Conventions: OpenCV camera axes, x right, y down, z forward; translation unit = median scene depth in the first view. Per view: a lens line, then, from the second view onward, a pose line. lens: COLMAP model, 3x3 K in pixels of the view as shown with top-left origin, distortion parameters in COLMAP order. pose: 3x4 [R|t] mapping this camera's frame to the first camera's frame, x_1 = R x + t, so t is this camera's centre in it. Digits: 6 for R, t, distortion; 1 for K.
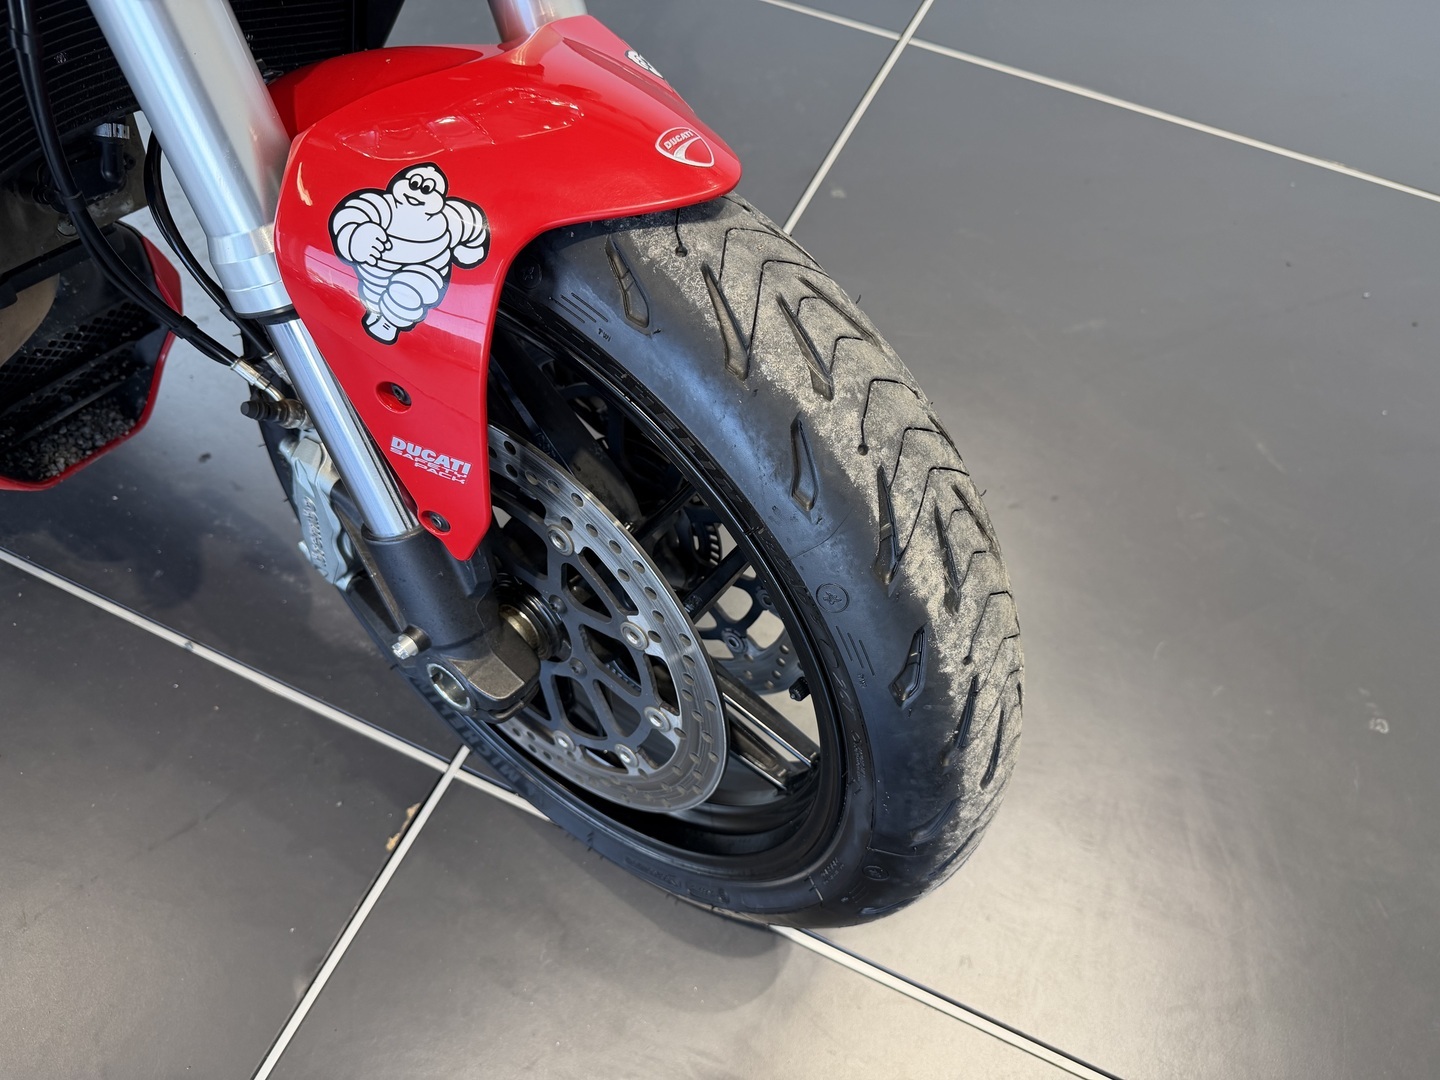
lens RADIAL K [[1020.7, 0, 714.6], [0, 1020.7, 532.7], [0, 0, 1]] dist [0.017307, -0.042262]
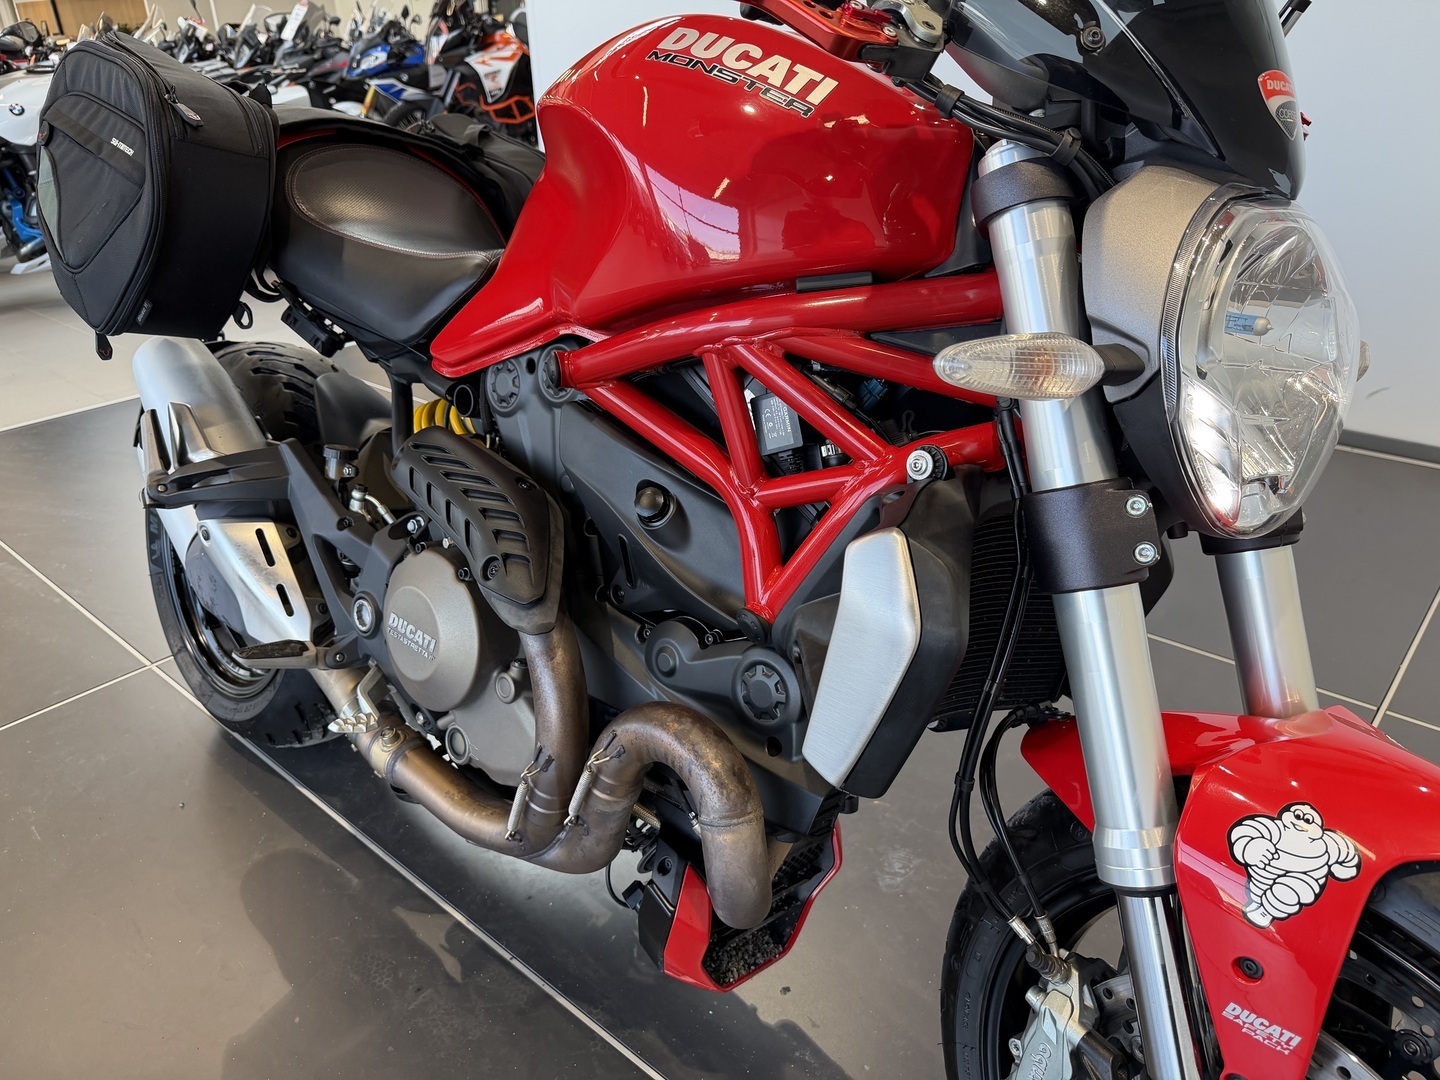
lens RADIAL K [[1020.7, 0, 721.3], [0, 1020.7, 542.9], [0, 0, 1]] dist [0.017307, -0.042262]
pose [[0.954456, 0.066516, -0.290842, -0.658165], [-0.209008, 0.844720, -0.492712, 0.199649], [0.212906, 0.531060, 0.820150, -0.521678]]
